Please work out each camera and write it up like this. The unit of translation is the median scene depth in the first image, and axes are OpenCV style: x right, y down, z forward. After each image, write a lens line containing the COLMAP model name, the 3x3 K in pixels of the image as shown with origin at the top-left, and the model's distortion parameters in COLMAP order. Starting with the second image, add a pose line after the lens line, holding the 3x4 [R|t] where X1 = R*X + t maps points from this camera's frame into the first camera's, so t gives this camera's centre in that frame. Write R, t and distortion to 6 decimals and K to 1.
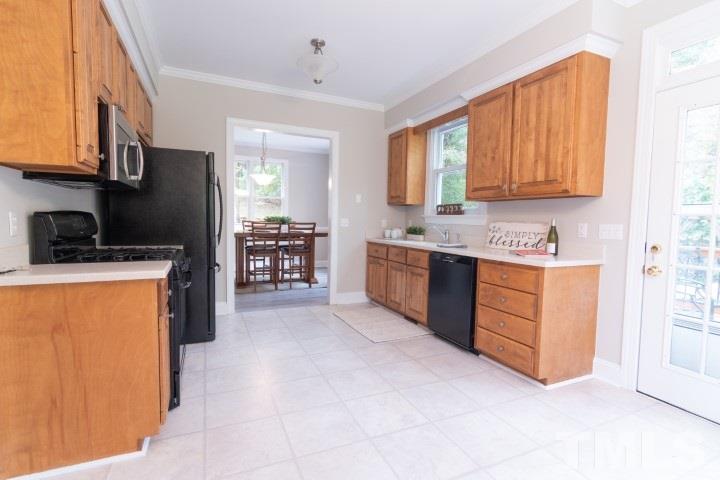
lens RADIAL K [[331.6, 0, 360.0], [0, 331.6, 240.0], [0, 0, 1]] dist [0.000209, 0.000134]
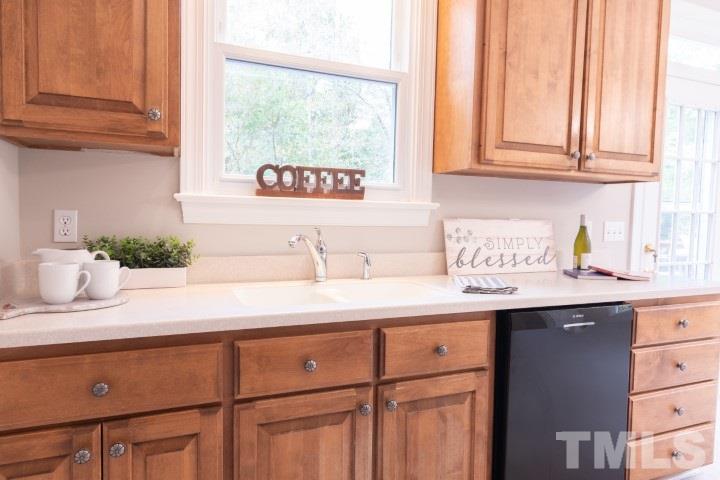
lens RADIAL K [[440.6, 0, 360.0], [0, 440.6, 240.0], [0, 0, 1]] dist [-0.000276, 0.000191]
pose [[0.062430, -0.067466, 0.995766, -0.201141], [0.043660, 0.996942, 0.064808, -0.063769], [-0.997094, 0.039430, 0.065184, 0.987983]]
